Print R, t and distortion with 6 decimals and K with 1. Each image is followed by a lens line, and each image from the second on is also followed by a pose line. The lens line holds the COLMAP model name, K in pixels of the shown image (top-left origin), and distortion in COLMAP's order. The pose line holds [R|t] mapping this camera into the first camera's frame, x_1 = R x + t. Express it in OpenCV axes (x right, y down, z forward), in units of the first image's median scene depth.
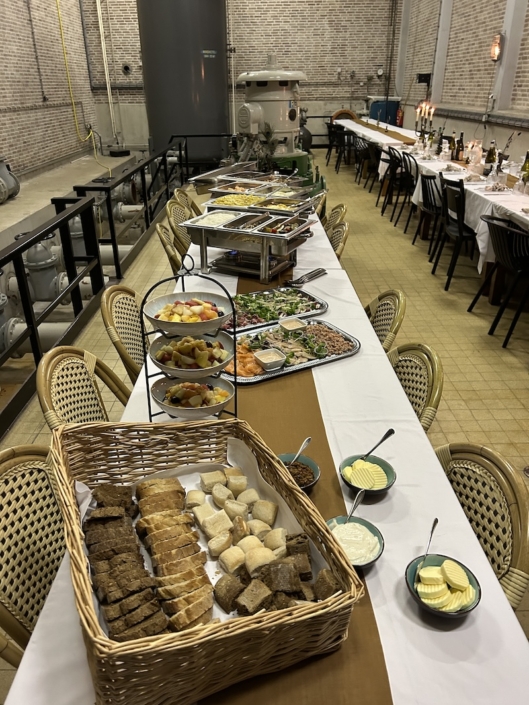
lens RADIAL K [[529.1, 0, 264.5], [0, 529.1, 352.5], [0, 0, 1]] dist [0.061162, -0.081873]
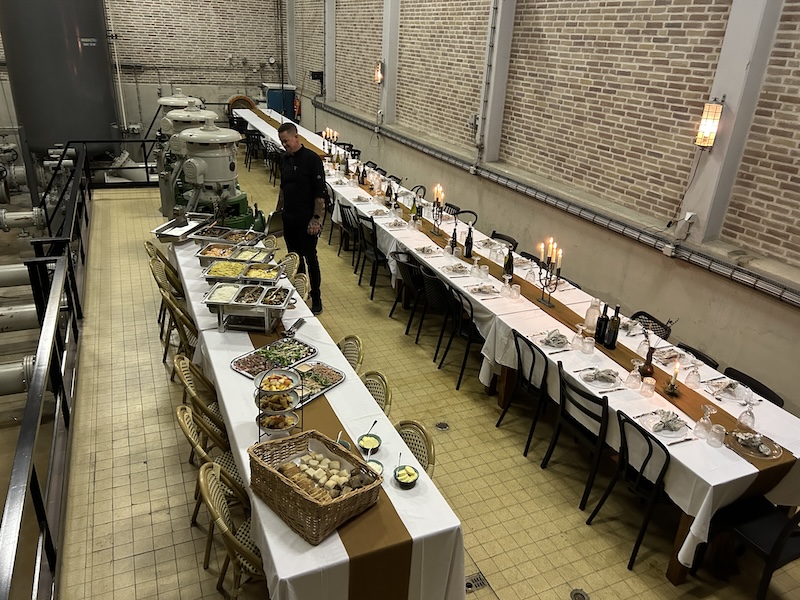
lens RADIAL K [[600.4, 0, 400.0], [0, 600.4, 300.0], [0, 0, 1]] dist [0.061162, -0.081873]
pose [[0.916840, -0.112315, 0.383131, -0.201428], [0.126071, 0.991961, -0.010896, -0.110570], [-0.378827, 0.058292, 0.923630, -0.489683]]
